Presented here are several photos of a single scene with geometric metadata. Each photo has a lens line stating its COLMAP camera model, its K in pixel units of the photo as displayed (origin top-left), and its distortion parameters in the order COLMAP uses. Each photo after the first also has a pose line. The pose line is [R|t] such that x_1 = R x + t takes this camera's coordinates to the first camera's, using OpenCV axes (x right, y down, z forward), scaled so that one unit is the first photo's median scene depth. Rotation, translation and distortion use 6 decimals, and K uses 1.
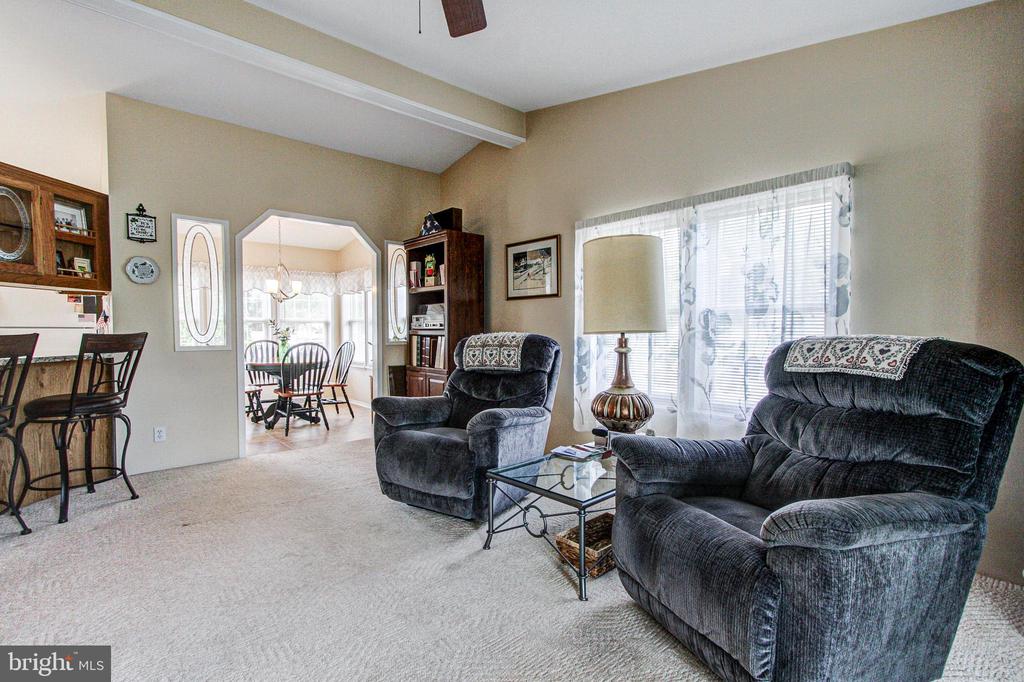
lens RADIAL K [[495.8, 0, 504.1], [0, 495.8, 346.2], [0, 0, 1]] dist [-0.001377, -0.000644]
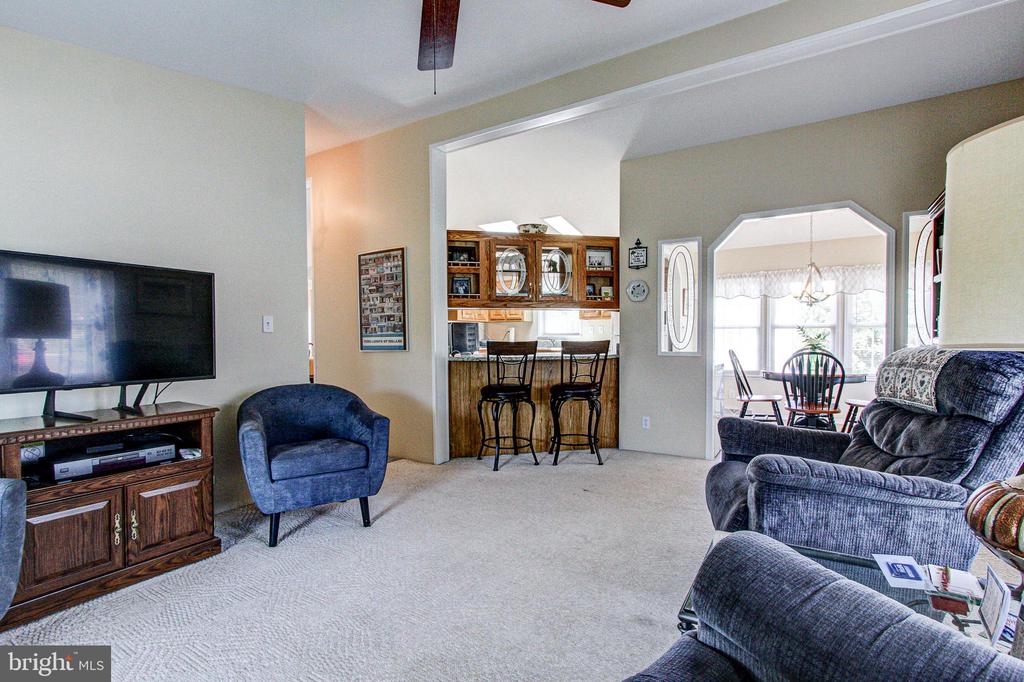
lens RADIAL K [[495.8, 0, 504.1], [0, 495.8, 346.2], [0, 0, 1]] dist [-0.001377, -0.000644]
pose [[0.262350, 0.017762, -0.964809, 0.413155], [-0.024801, 0.999624, 0.011659, -0.018144], [0.964654, 0.020870, 0.262692, 0.344785]]
